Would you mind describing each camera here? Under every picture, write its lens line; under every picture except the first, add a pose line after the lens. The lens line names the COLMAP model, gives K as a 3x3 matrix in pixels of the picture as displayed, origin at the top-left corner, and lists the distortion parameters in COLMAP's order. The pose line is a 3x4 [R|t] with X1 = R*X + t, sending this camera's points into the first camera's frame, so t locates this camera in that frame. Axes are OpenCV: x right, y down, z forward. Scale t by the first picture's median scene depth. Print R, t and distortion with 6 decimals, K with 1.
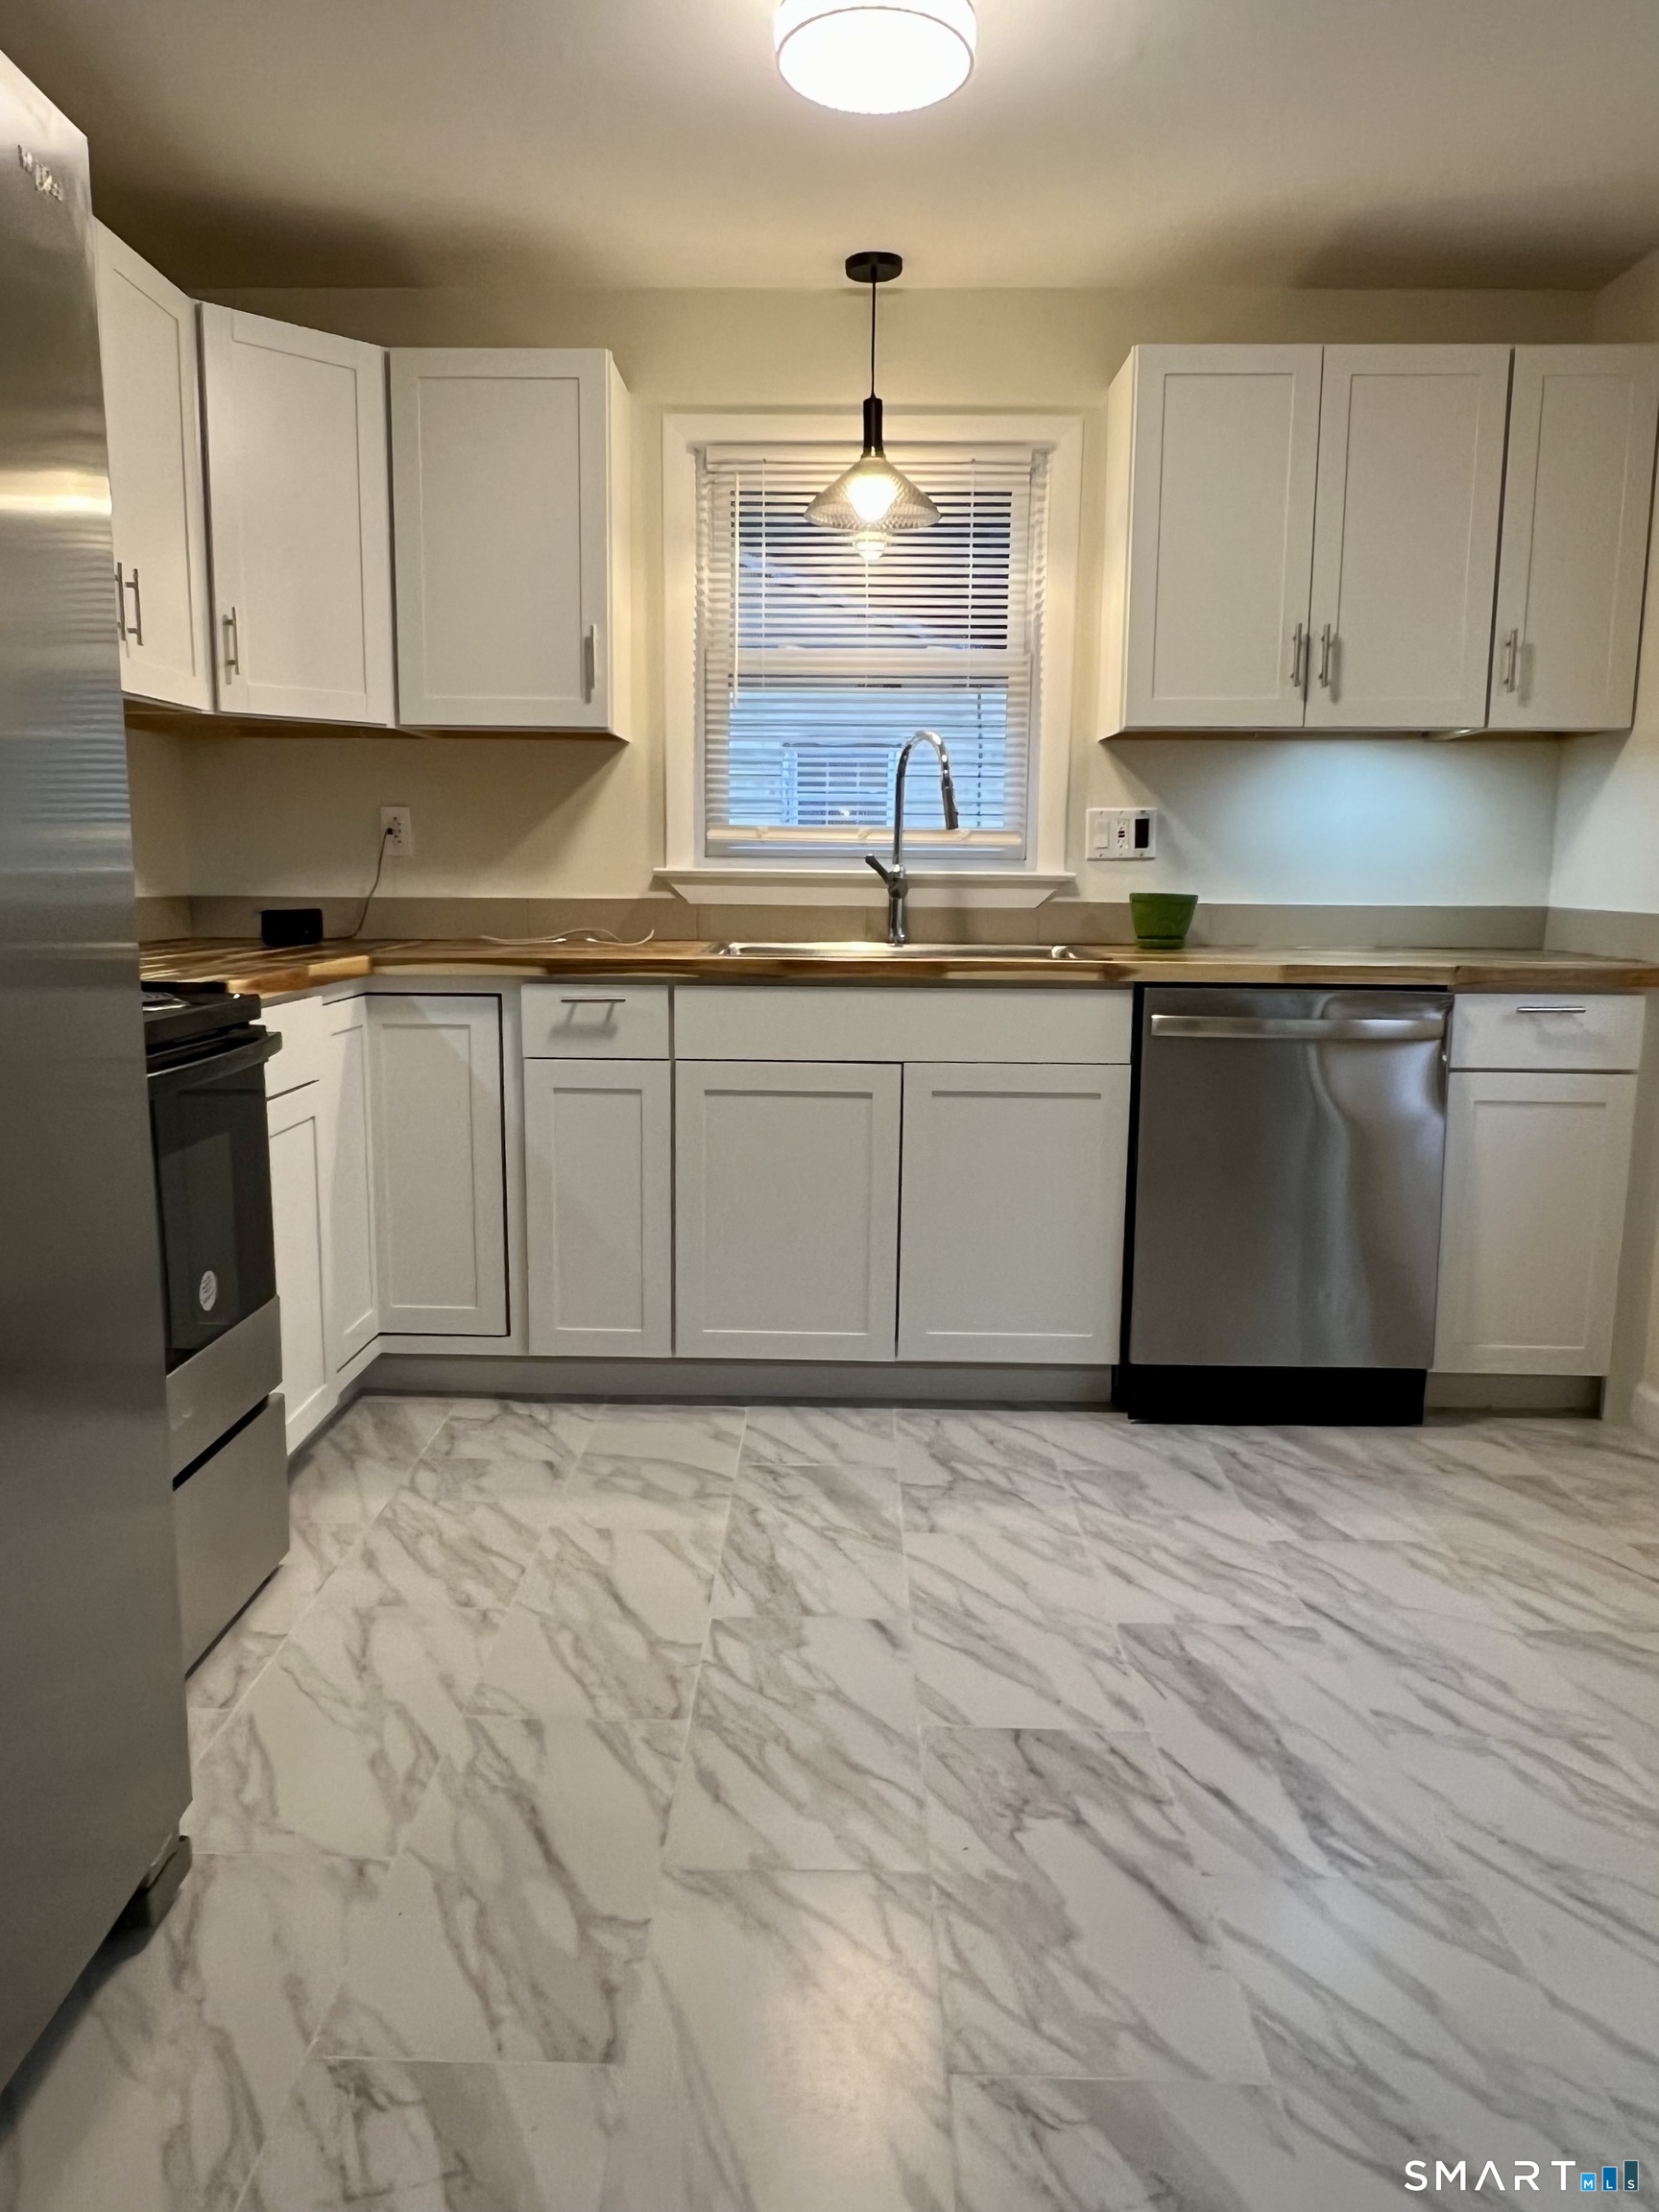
lens RADIAL K [[1529.6, 0, 815.1], [0, 1529.6, 1100.5], [0, 0, 1]] dist [-0.010518, 0.001866]
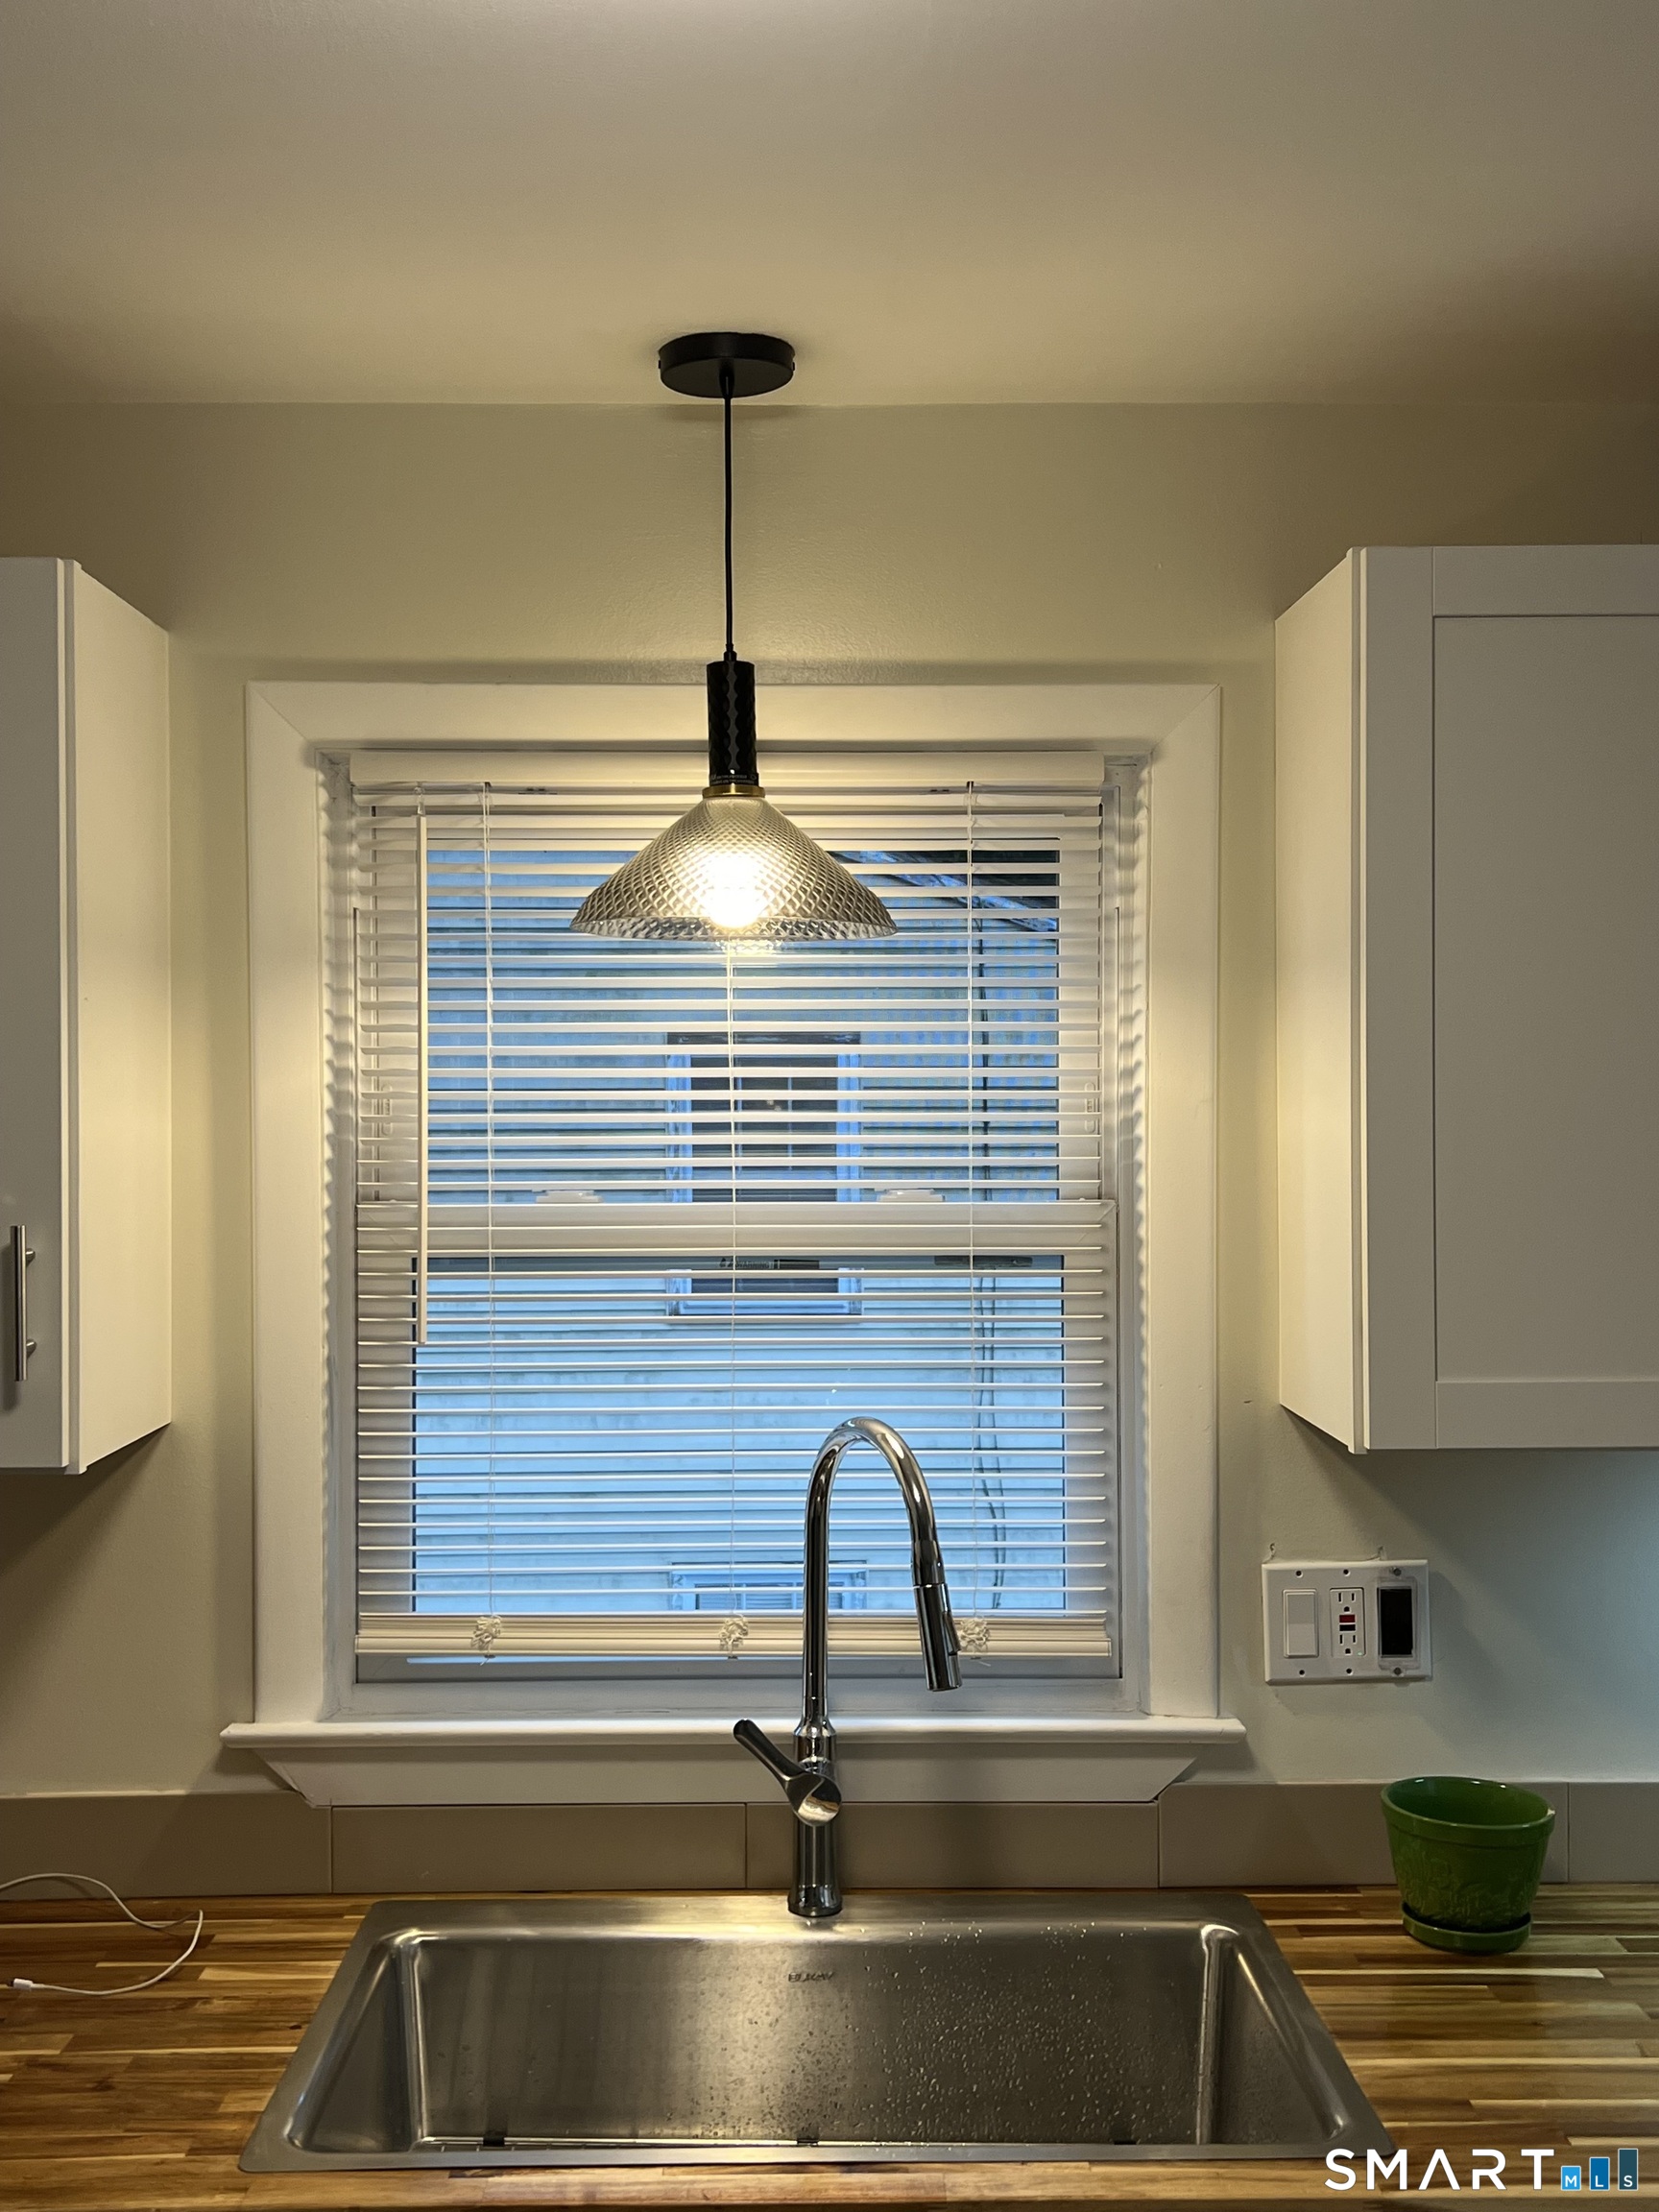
lens RADIAL K [[2293.0, 0, 826.5], [0, 2293.0, 1110.7], [0, 0, 1]] dist [0.107824, 0.000000]
pose [[0.999370, -0.014320, 0.032484, 0.040114], [0.019041, 0.988498, -0.150030, -0.227394], [-0.029962, 0.150553, 0.988148, 0.365147]]
